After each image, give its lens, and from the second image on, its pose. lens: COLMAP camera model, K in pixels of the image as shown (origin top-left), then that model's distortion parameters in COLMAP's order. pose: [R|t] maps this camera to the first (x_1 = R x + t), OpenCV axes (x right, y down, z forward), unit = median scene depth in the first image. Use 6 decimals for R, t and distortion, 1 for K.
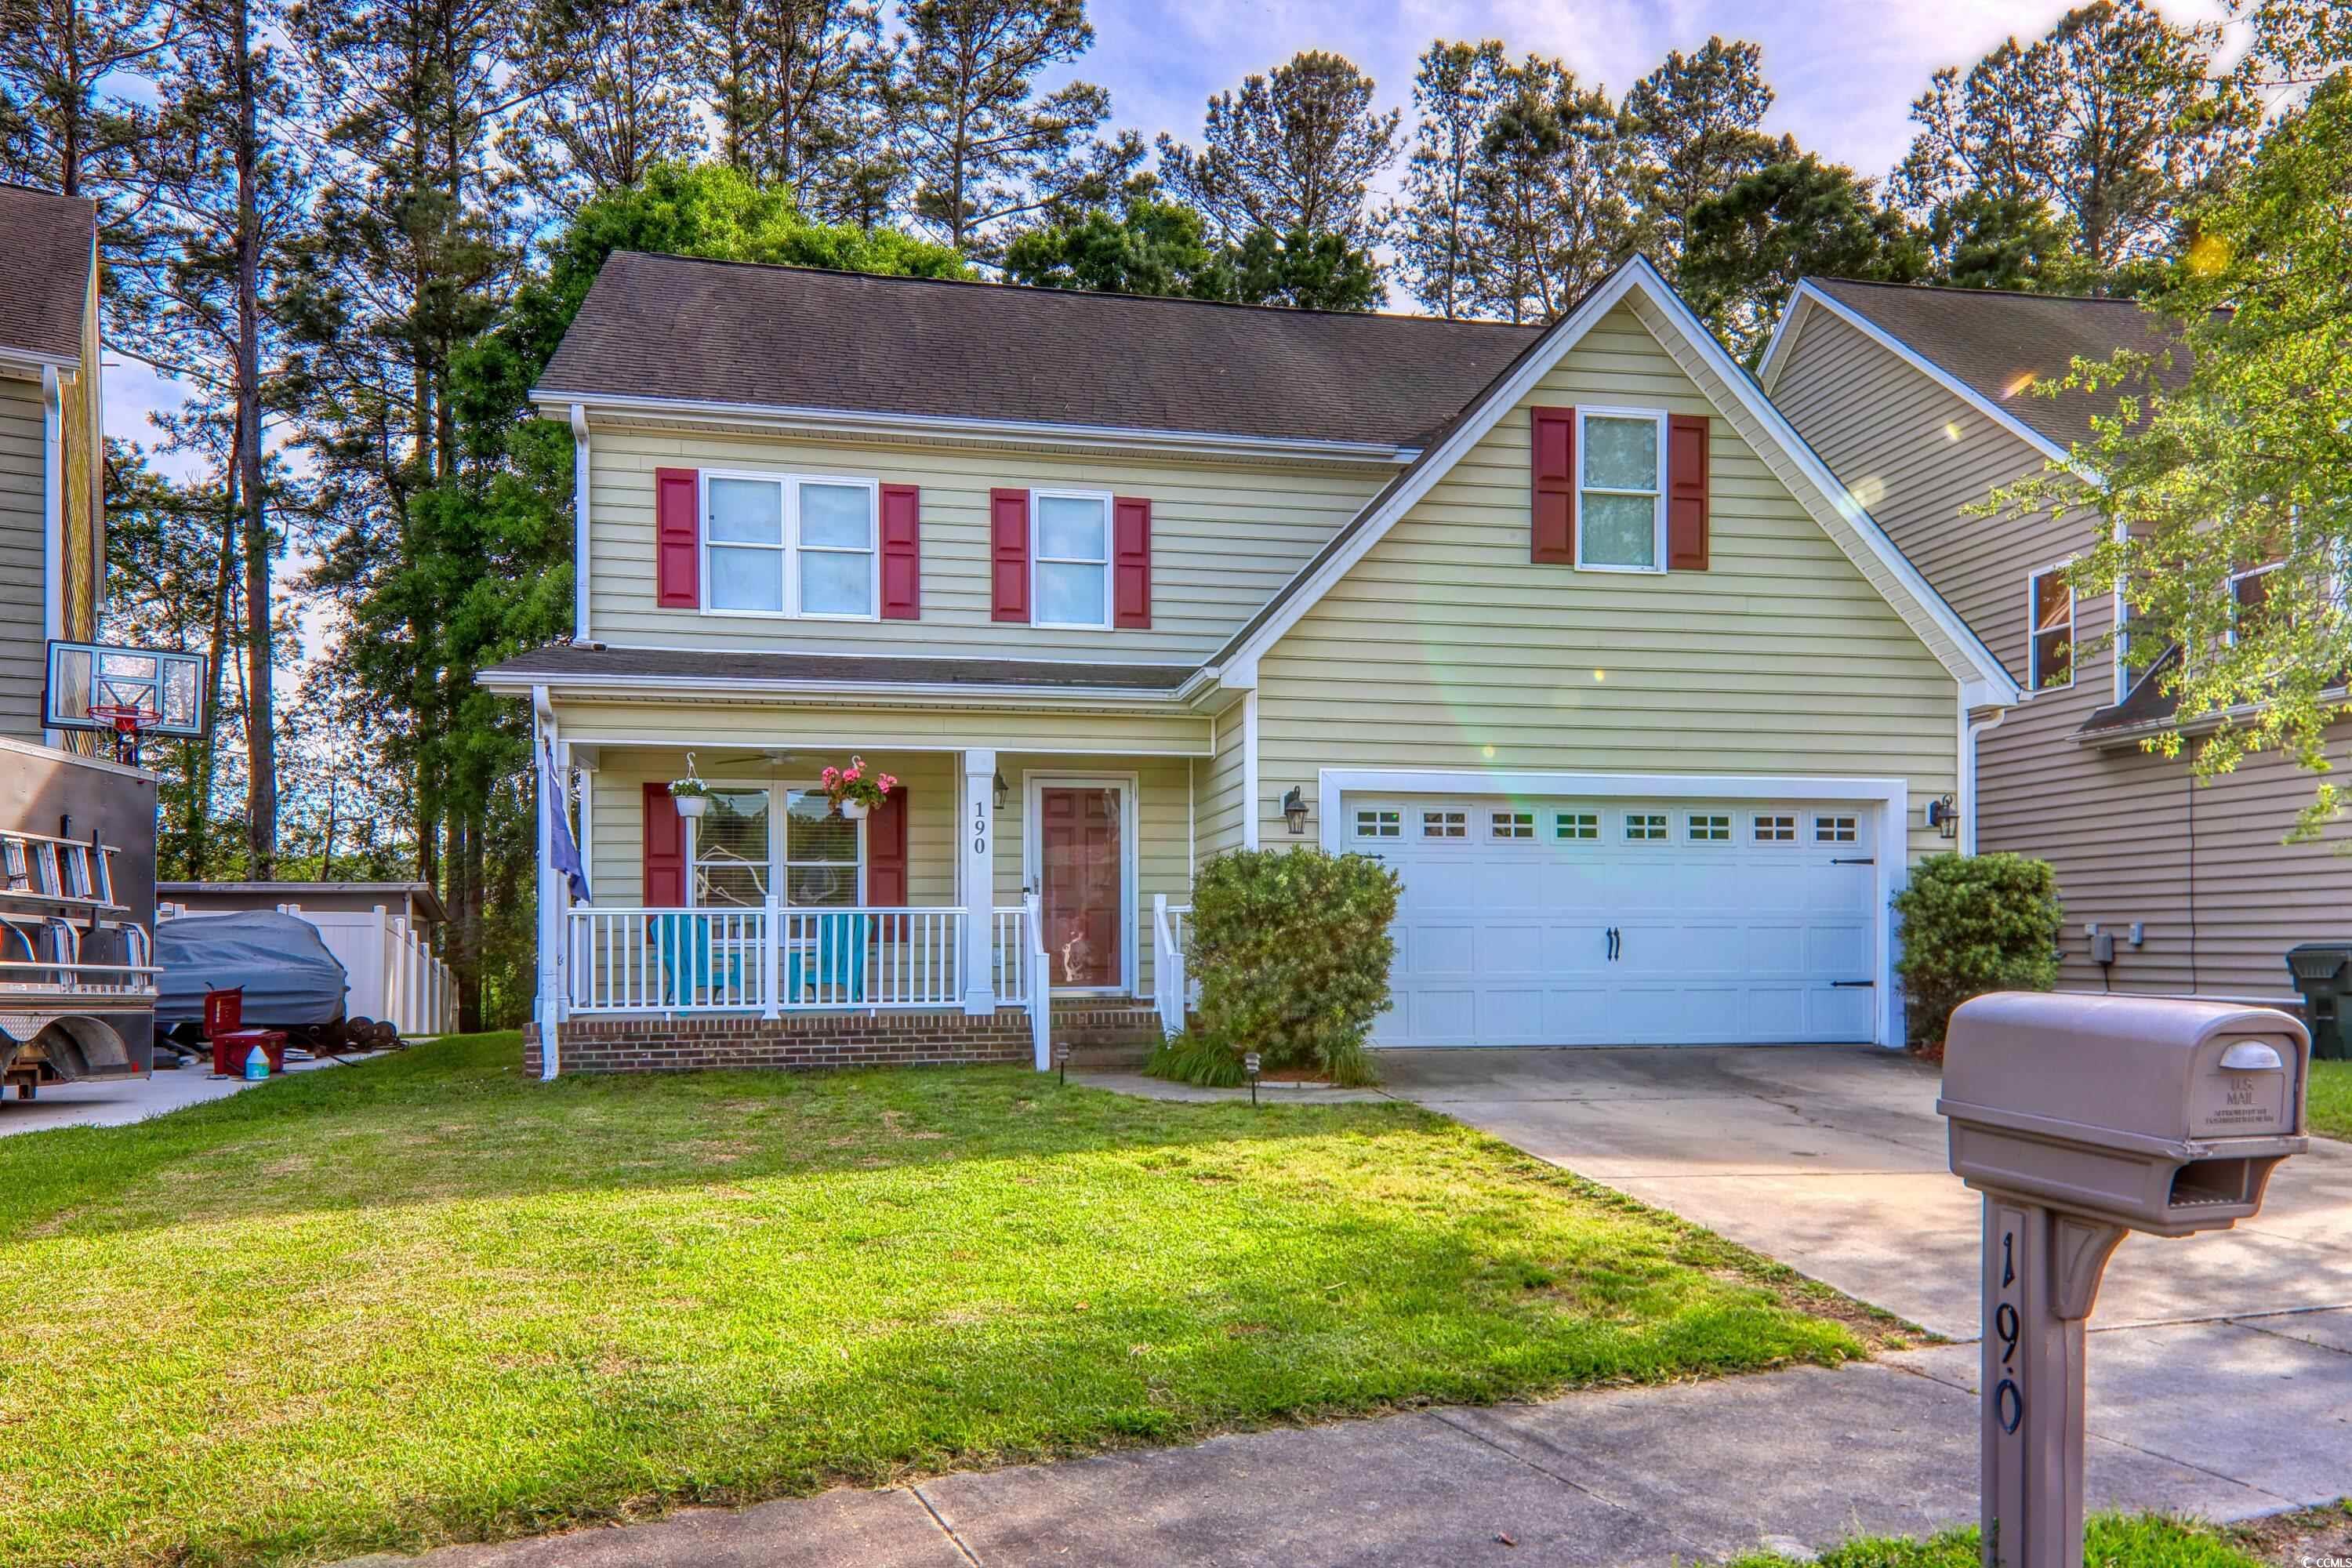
lens RADIAL K [[1704.5, 0, 1179.2], [0, 1704.5, 856.3], [0, 0, 1]] dist [0.108962, -0.000938]
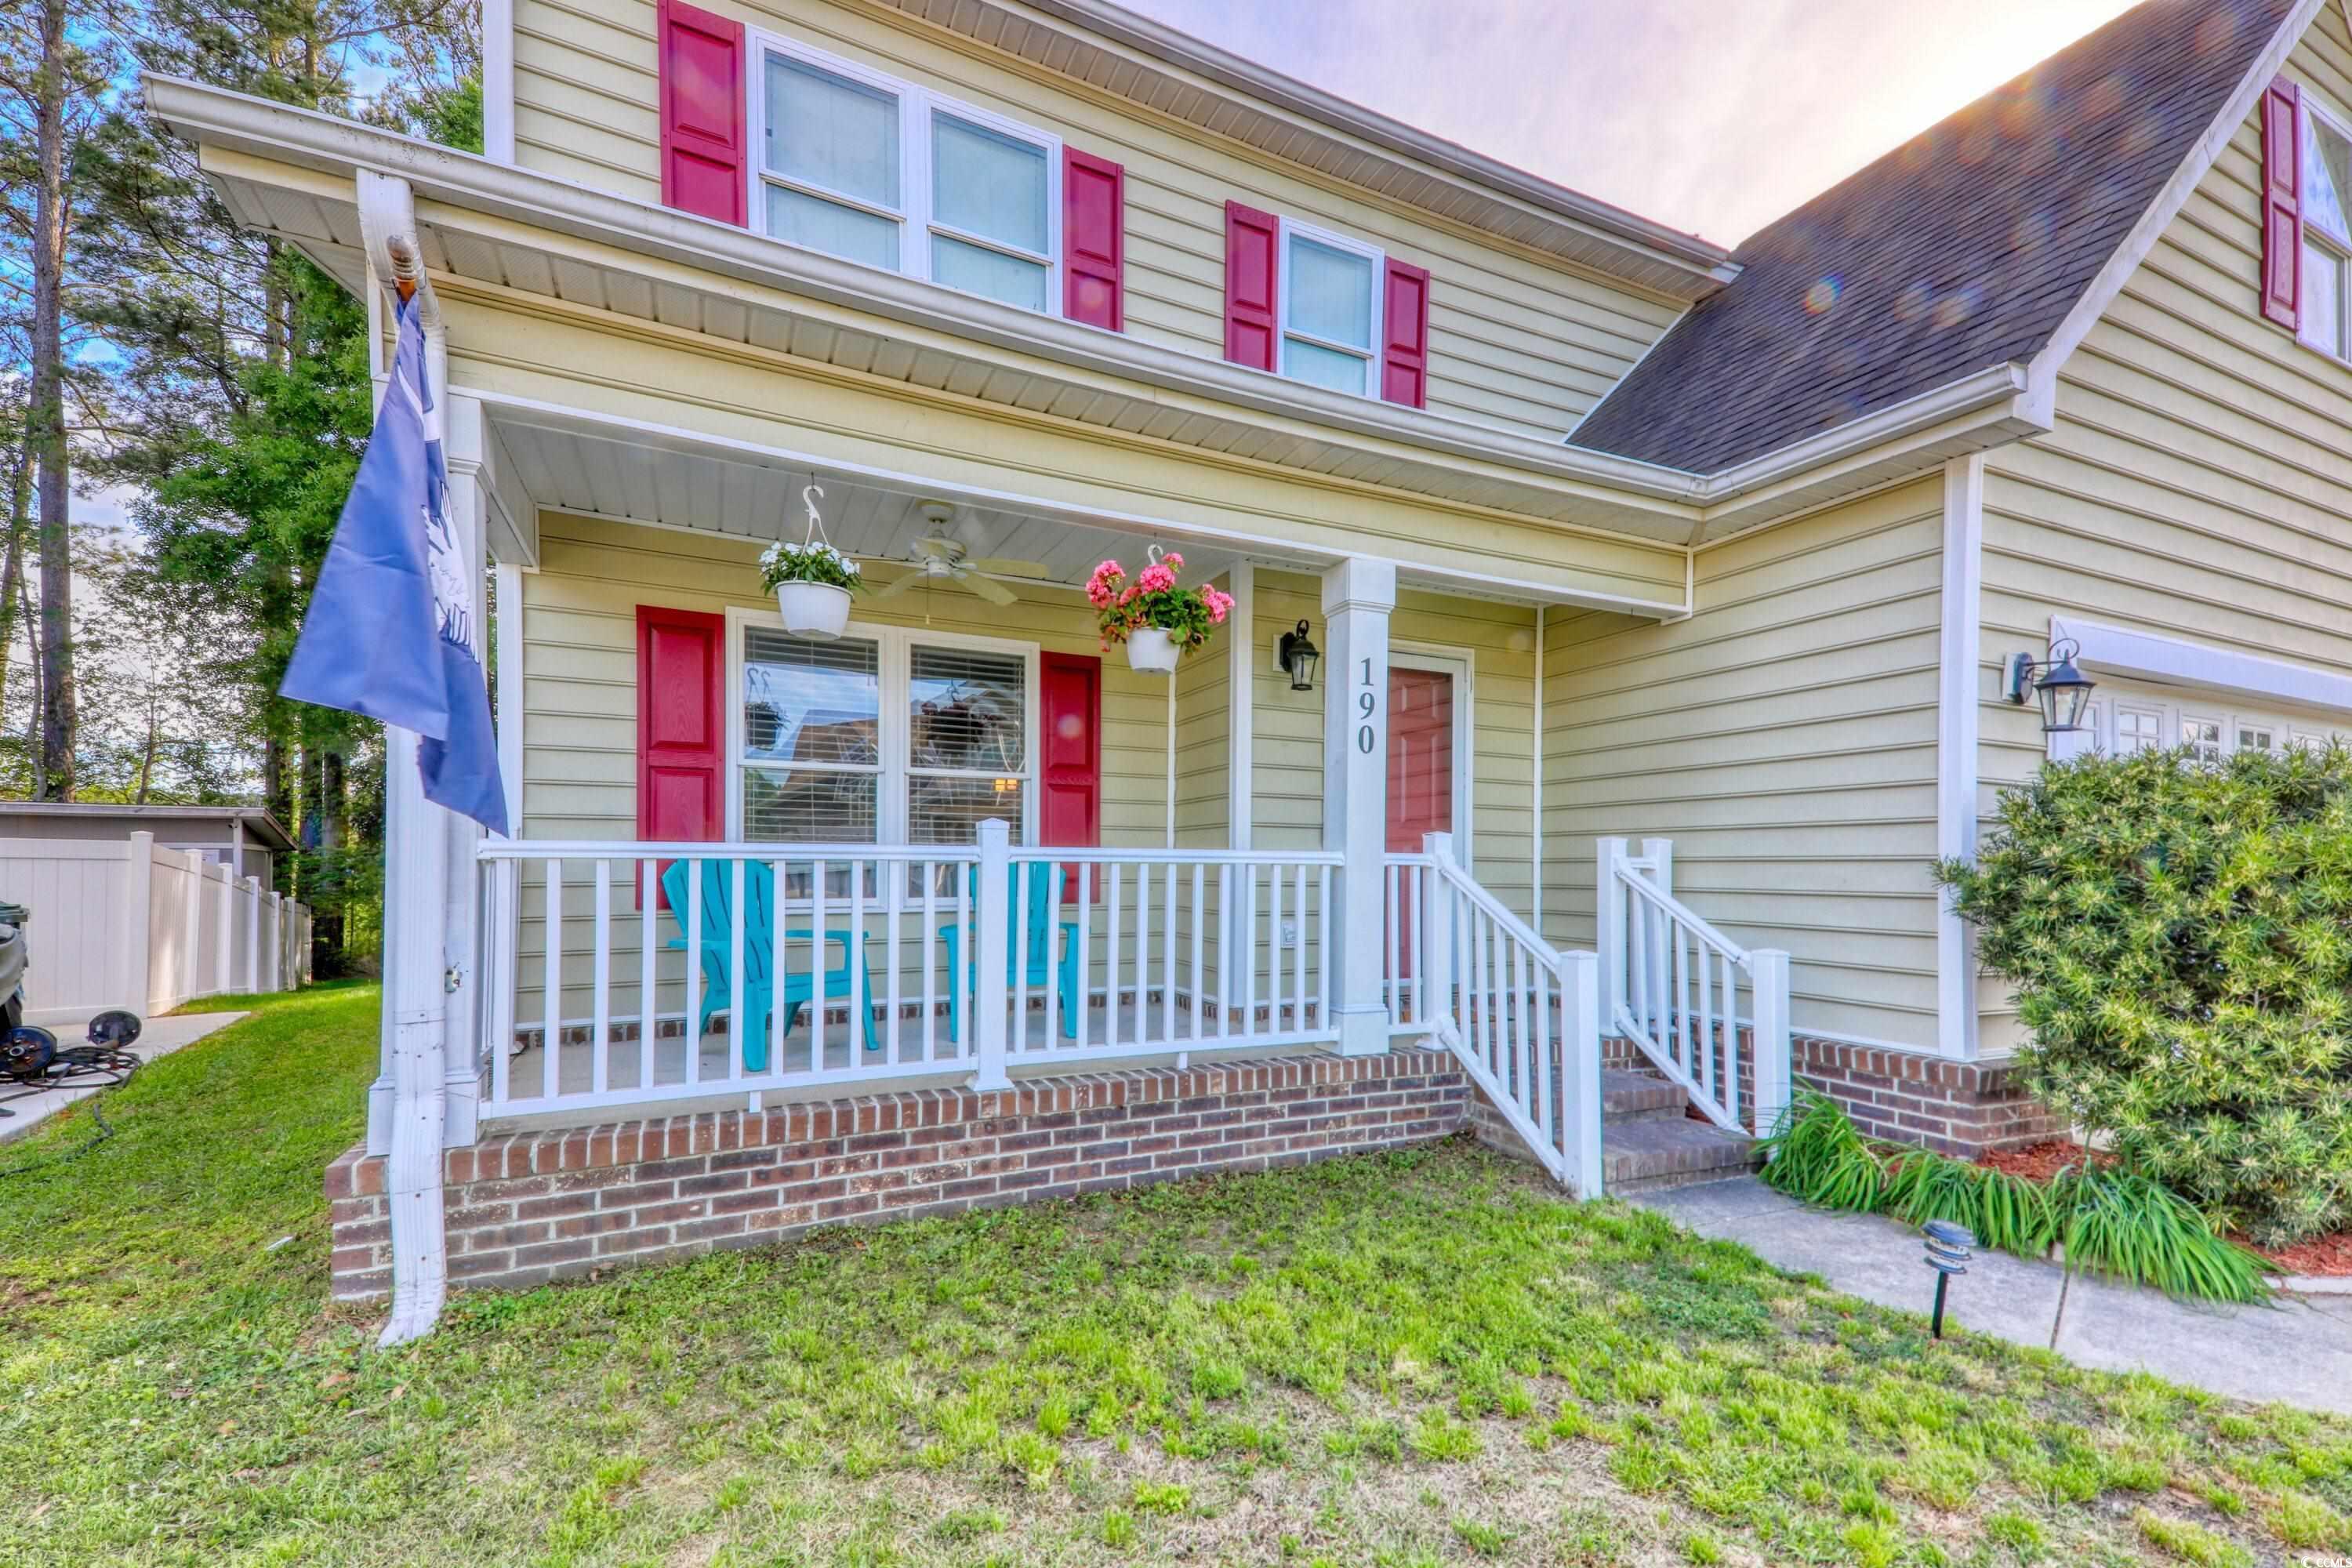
lens RADIAL K [[1046.6, 0, 1221.4], [0, 1046.6, 835.2], [0, 0, 1]] dist [0.105800, -0.037361]
pose [[0.960777, 0.017286, 0.276782, -0.230071], [-0.022524, 0.999622, 0.015758, 0.018386], [-0.276405, -0.021374, 0.960804, 0.633184]]
